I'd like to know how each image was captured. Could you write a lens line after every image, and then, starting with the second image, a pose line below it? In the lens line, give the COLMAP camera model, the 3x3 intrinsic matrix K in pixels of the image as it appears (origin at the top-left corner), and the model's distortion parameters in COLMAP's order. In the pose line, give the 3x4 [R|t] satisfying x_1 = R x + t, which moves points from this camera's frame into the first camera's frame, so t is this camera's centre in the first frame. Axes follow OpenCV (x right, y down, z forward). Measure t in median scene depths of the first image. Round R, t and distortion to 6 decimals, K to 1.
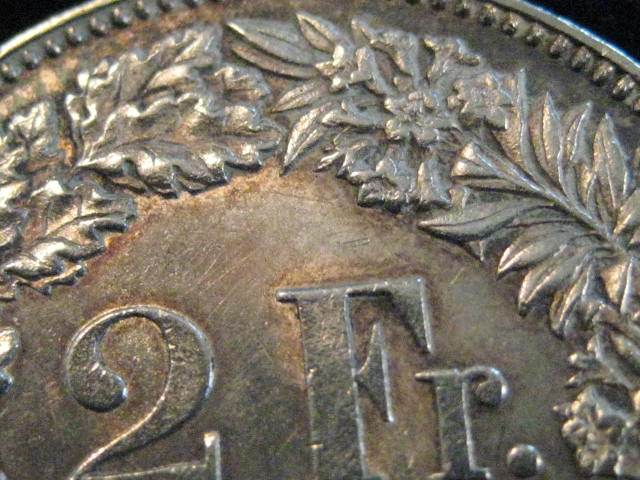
lens RADIAL K [[849.6, 0, 322.5], [0, 849.6, 236.7], [0, 0, 1]] dist [0.005310, 0.000000]
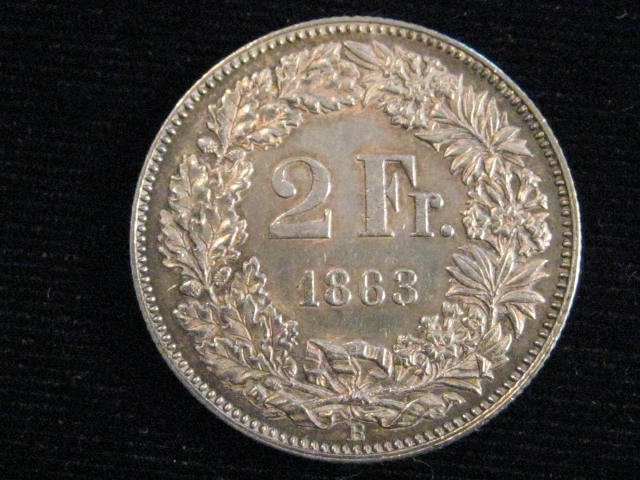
lens RADIAL K [[849.6, 0, 317.9], [0, 849.6, 238.1], [0, 0, 1]] dist [0.005310, 0.000000]
pose [[0.989786, 0.073059, 0.122421, -0.442003], [-0.086629, 0.990209, 0.109460, 0.037514], [-0.113225, -0.118947, 0.986424, -1.425234]]
